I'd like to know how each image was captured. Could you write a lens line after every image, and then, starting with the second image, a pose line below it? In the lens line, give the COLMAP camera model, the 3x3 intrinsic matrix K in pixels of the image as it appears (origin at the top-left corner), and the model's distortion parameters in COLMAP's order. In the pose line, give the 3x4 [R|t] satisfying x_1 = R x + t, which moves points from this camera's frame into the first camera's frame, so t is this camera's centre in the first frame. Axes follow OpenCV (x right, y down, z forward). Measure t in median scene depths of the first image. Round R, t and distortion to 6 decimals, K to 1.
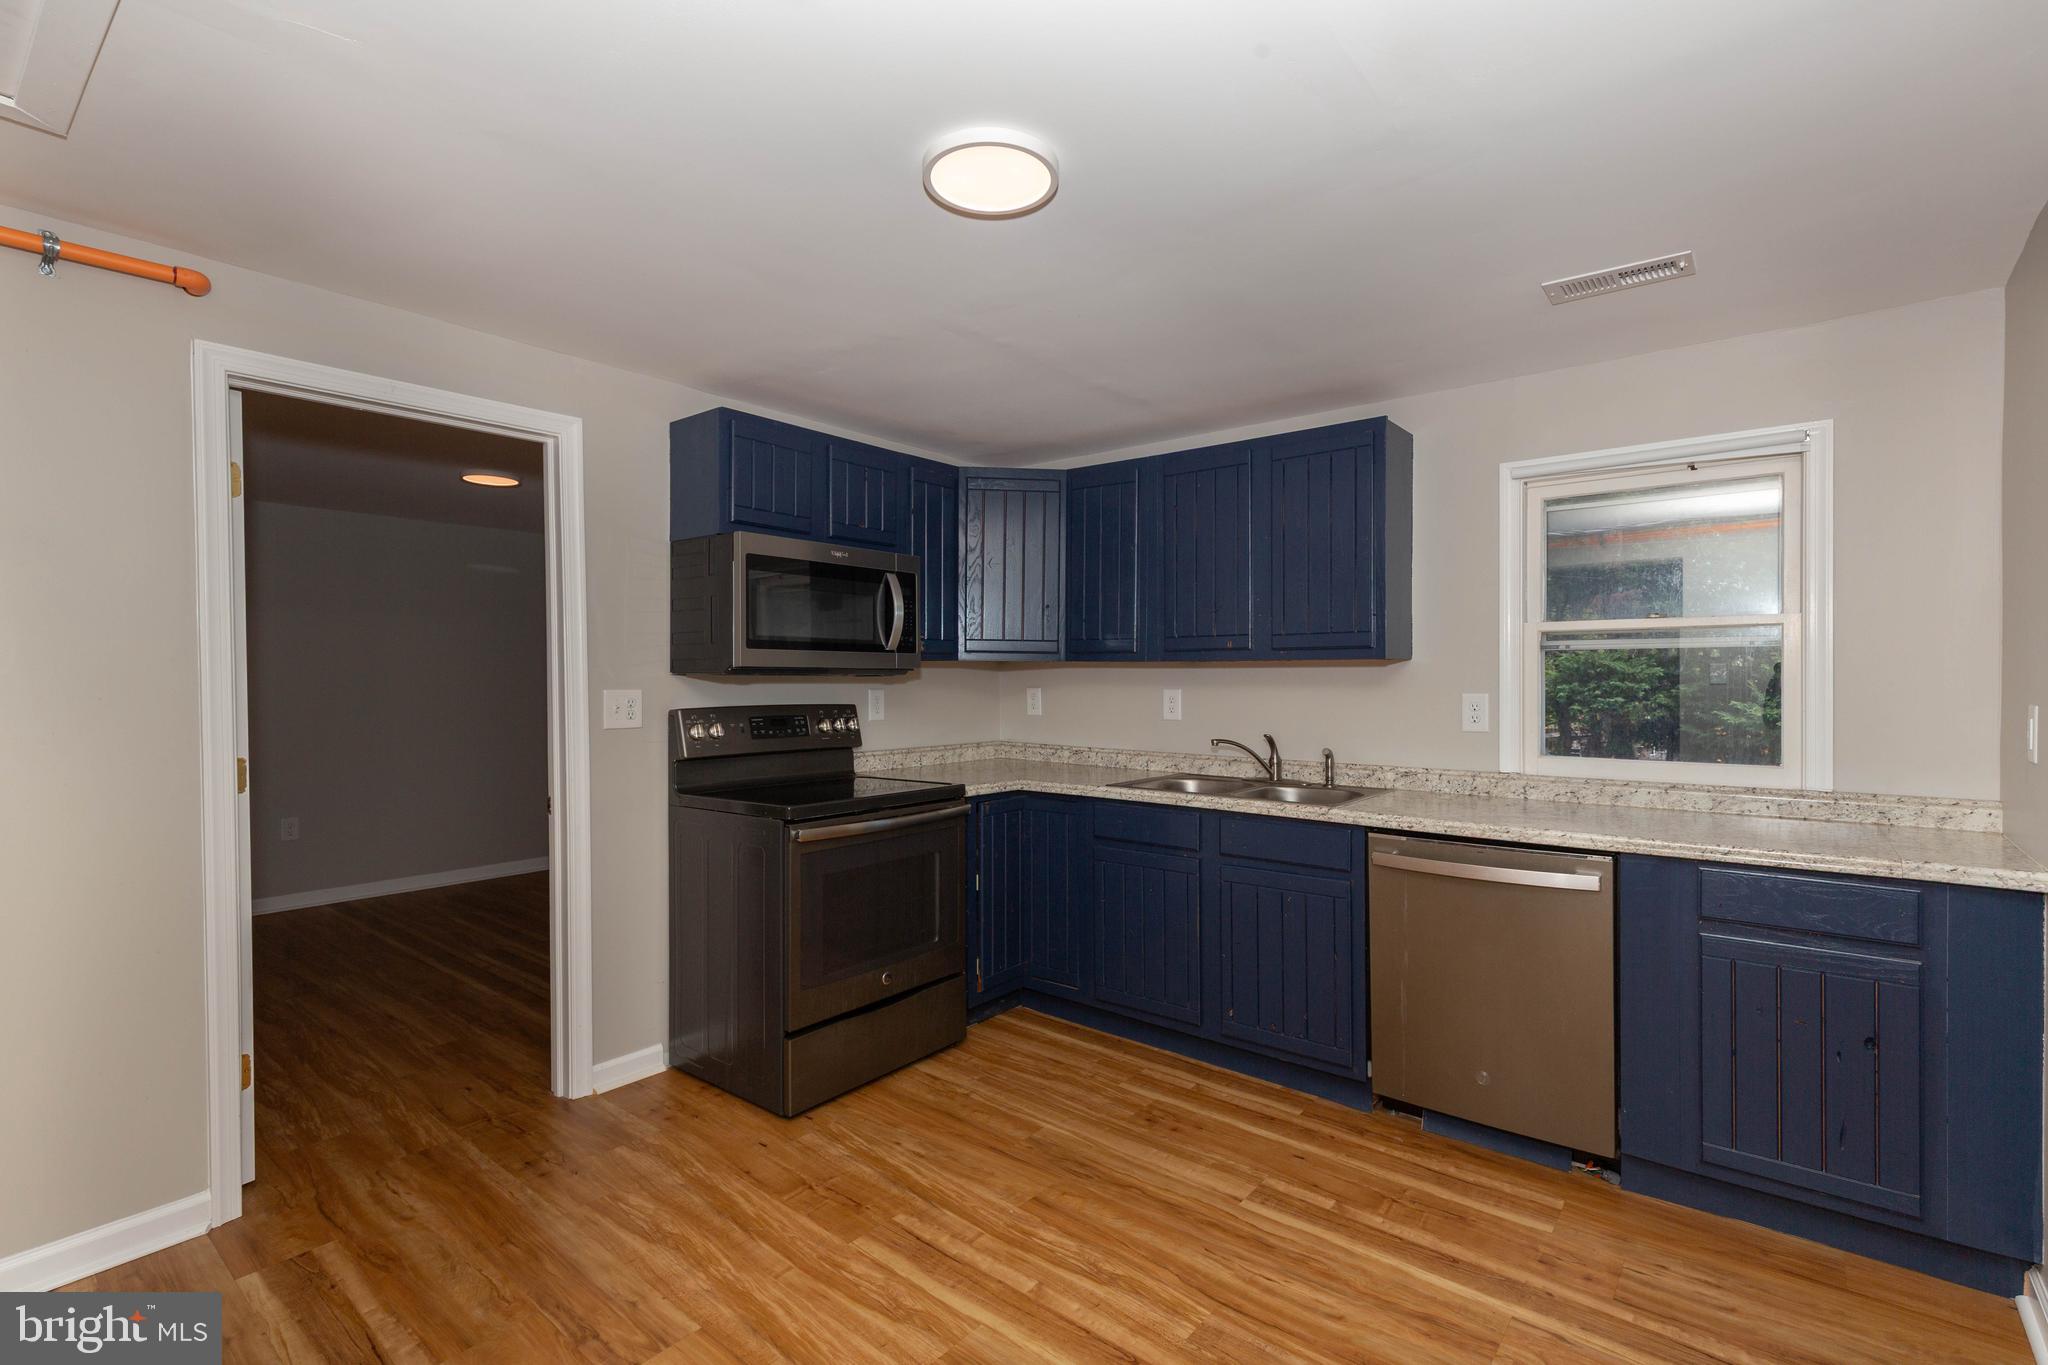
lens RADIAL K [[925.7, 0, 1040.6], [0, 925.7, 686.0], [0, 0, 1]] dist [0.010116, -0.000596]
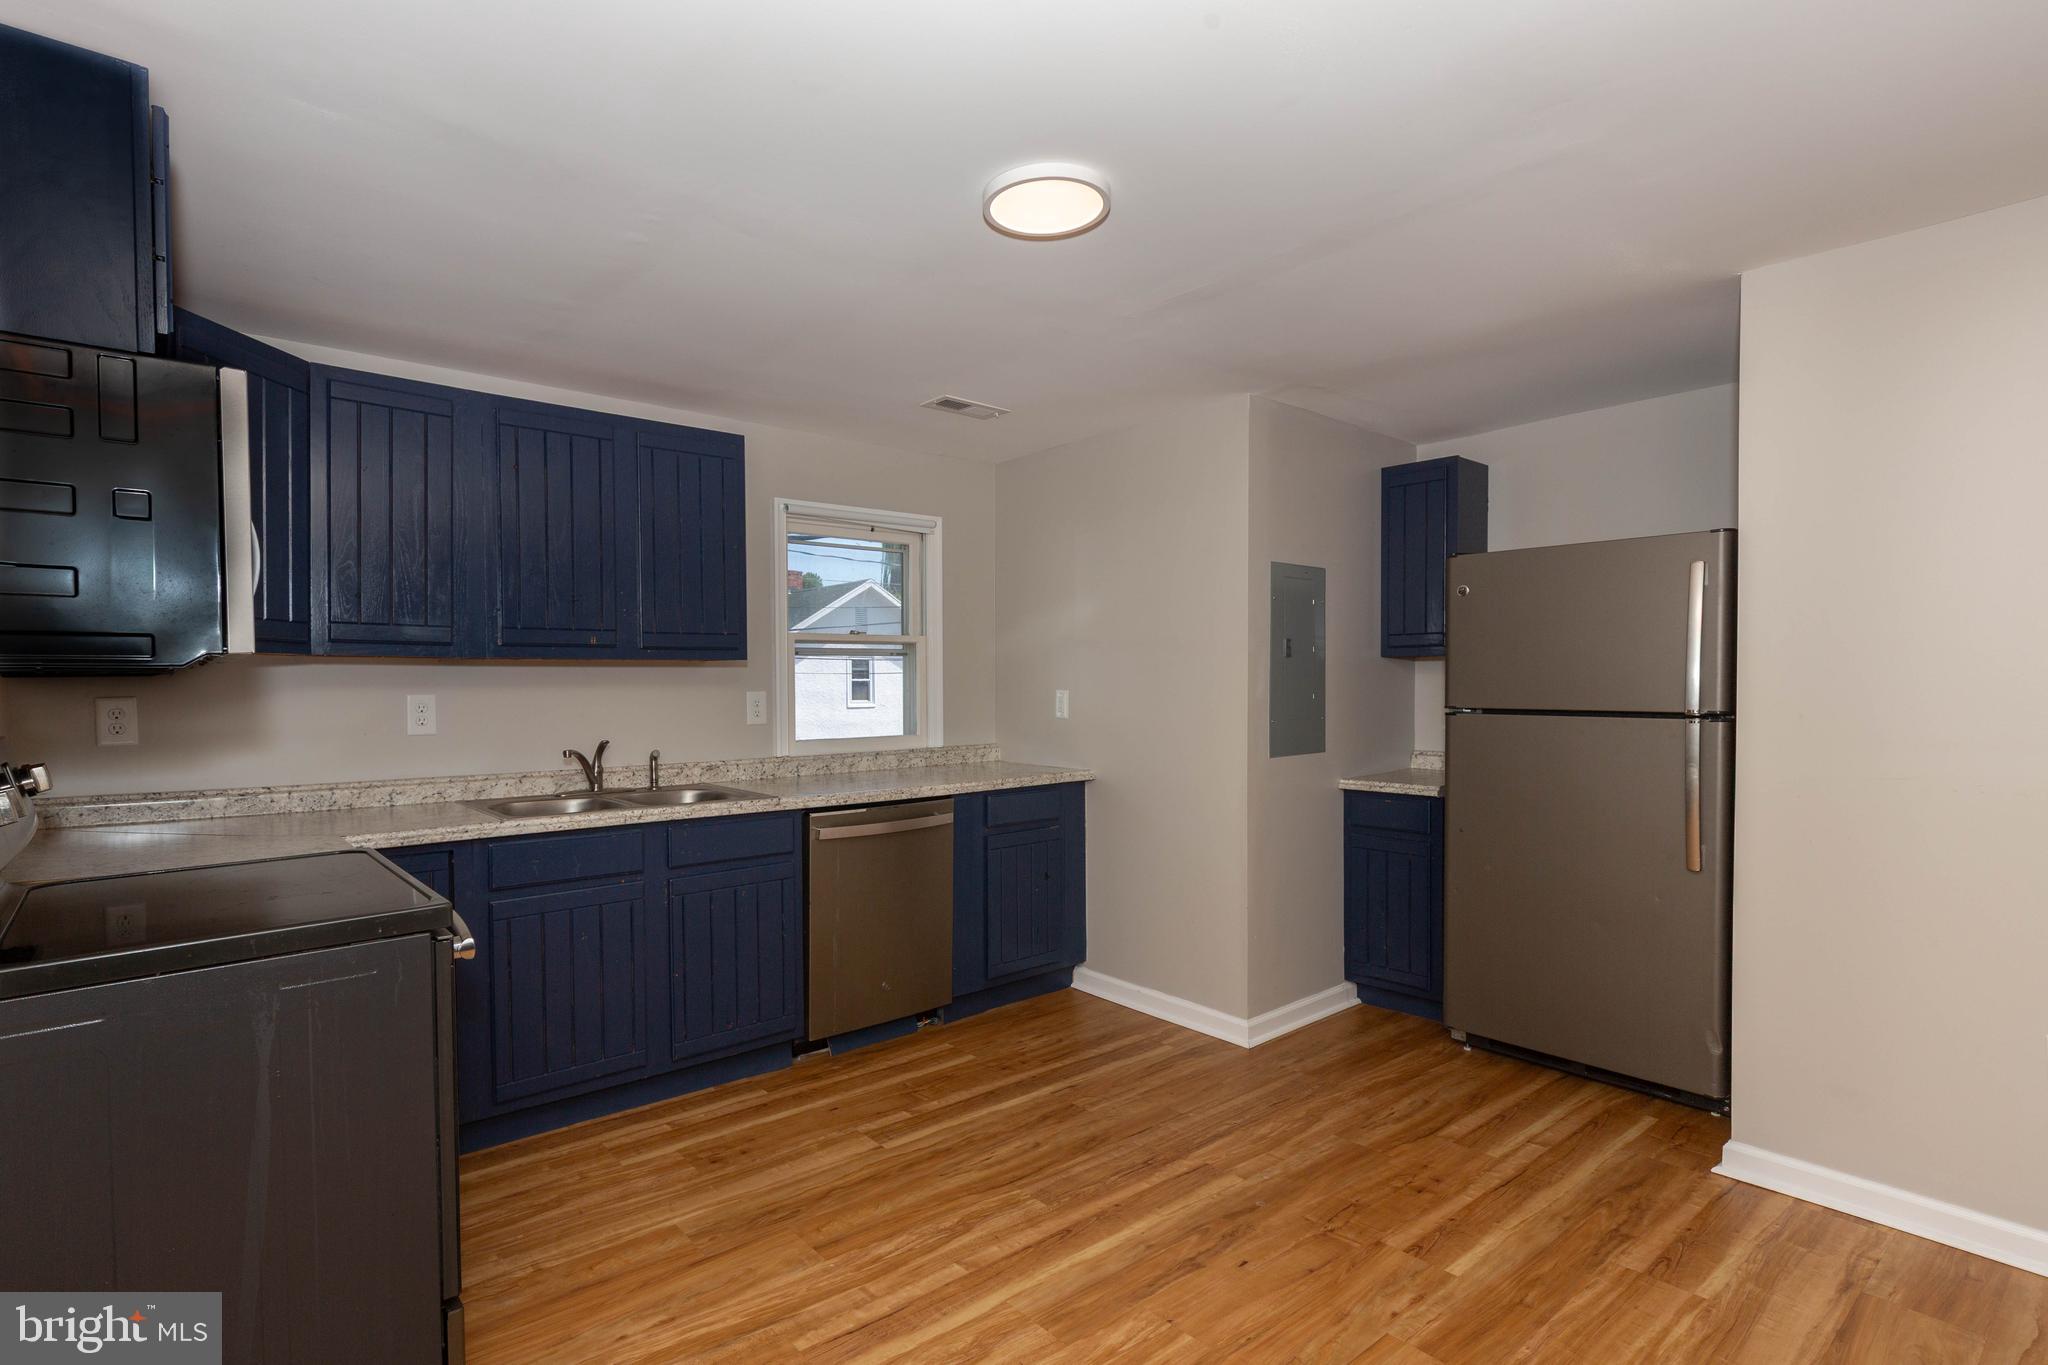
lens RADIAL K [[990.5, 0, 958.9], [0, 990.5, 702.7], [0, 0, 1]] dist [0.010820, -0.000442]
pose [[0.225755, -0.024977, 0.973864, -0.813299], [0.014478, 0.999647, 0.022282, -0.002188], [-0.974076, 0.009069, 0.226037, 0.570968]]
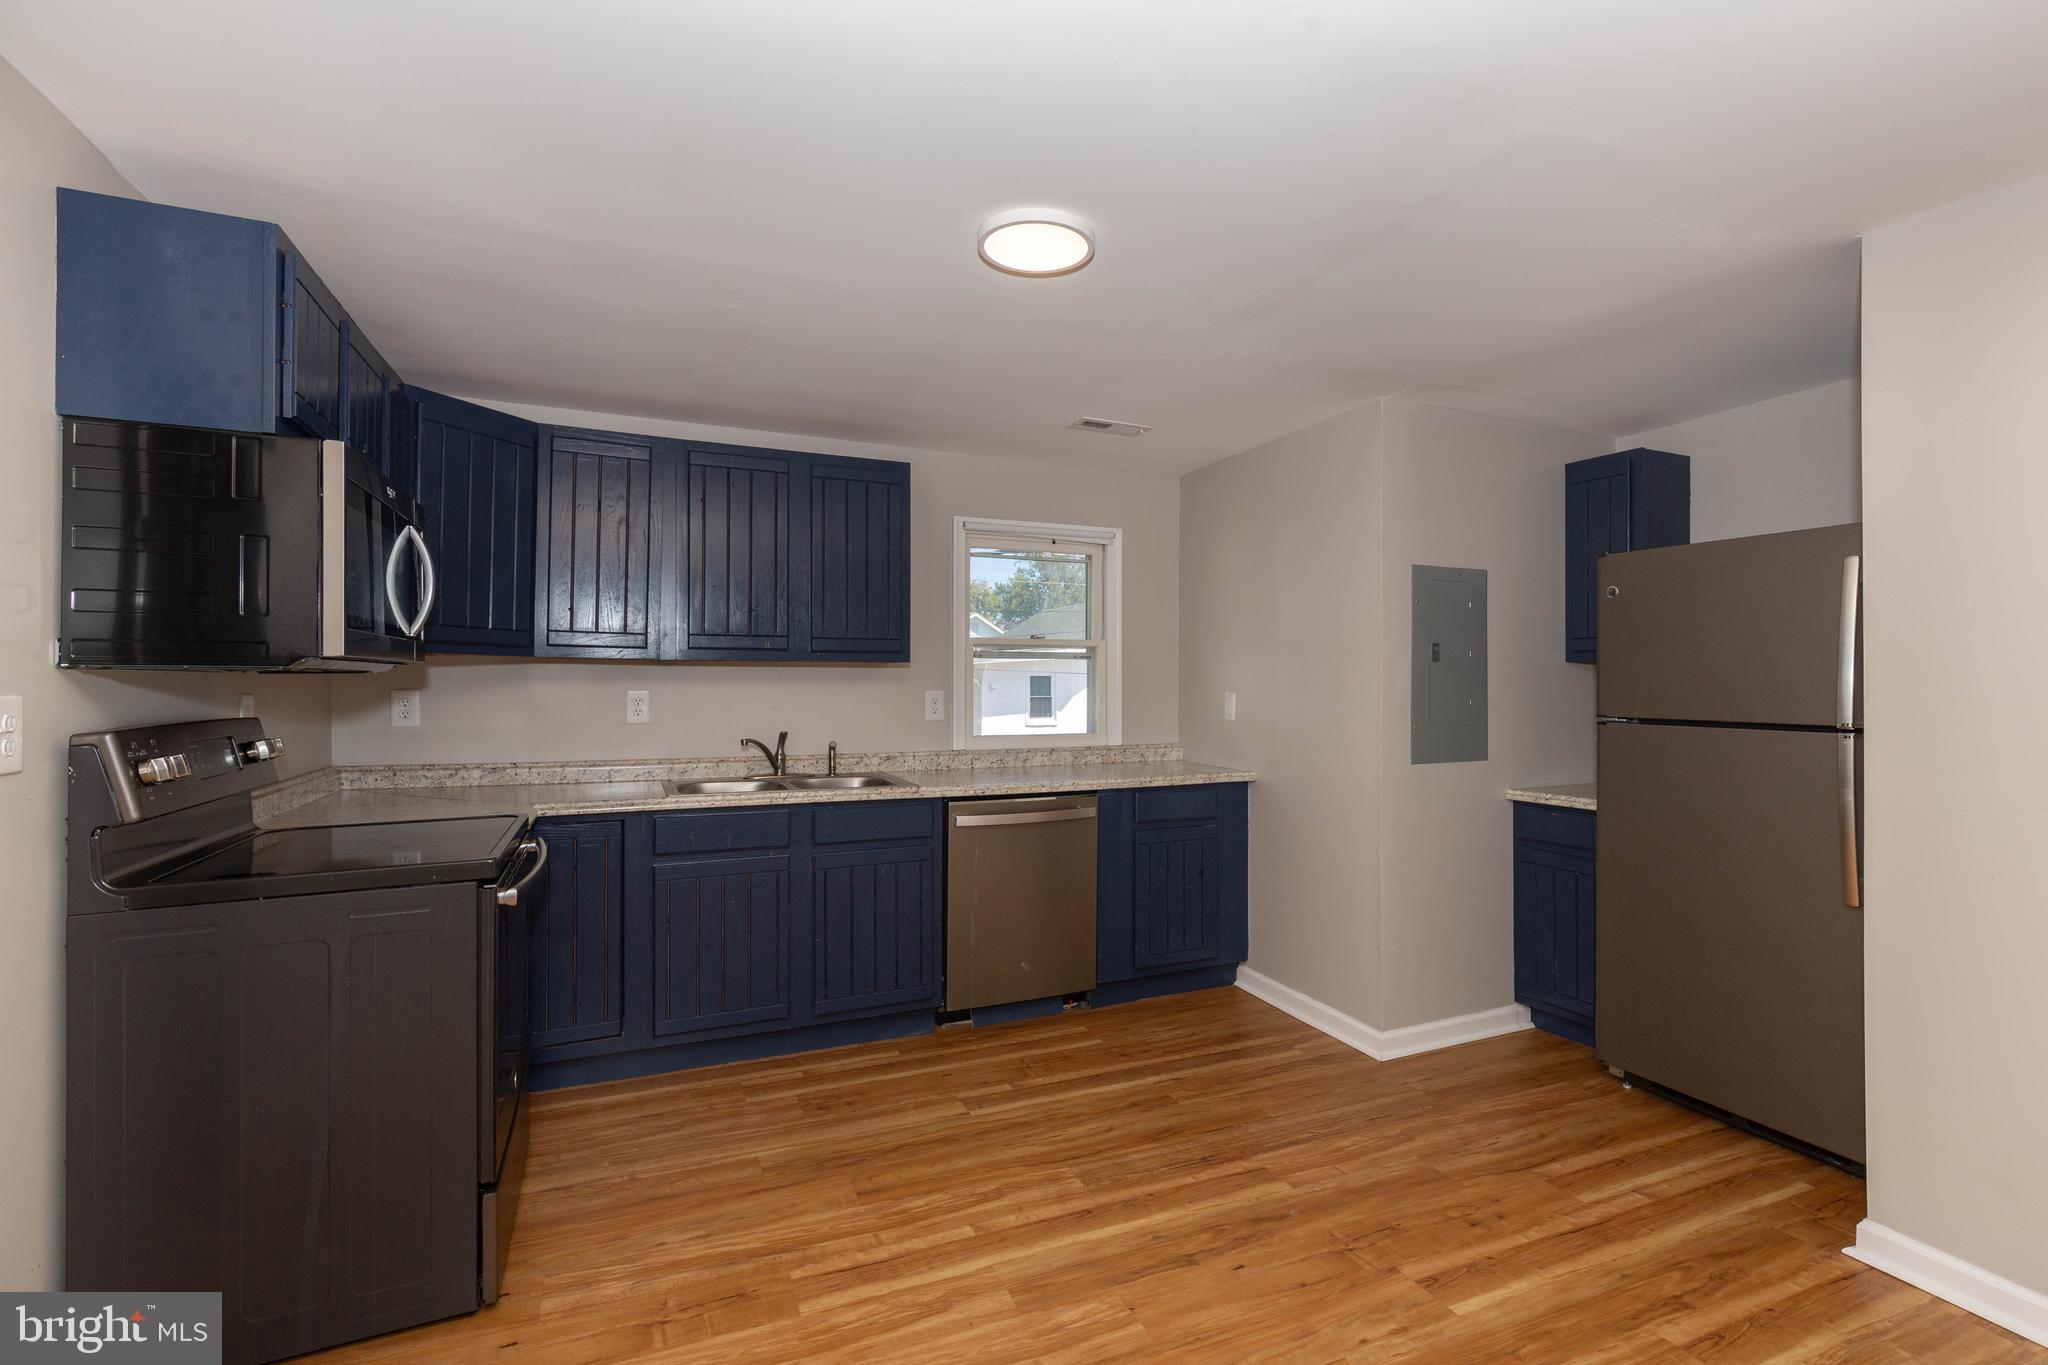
lens RADIAL K [[945.7, 0, 1069.7], [0, 945.7, 675.9], [0, 0, 1]] dist [0.010808, -0.000358]
pose [[0.452231, 0.005123, 0.891886, -0.736649], [0.004952, 0.999954, -0.008255, -0.000807], [-0.891887, 0.008150, 0.452185, 0.290838]]
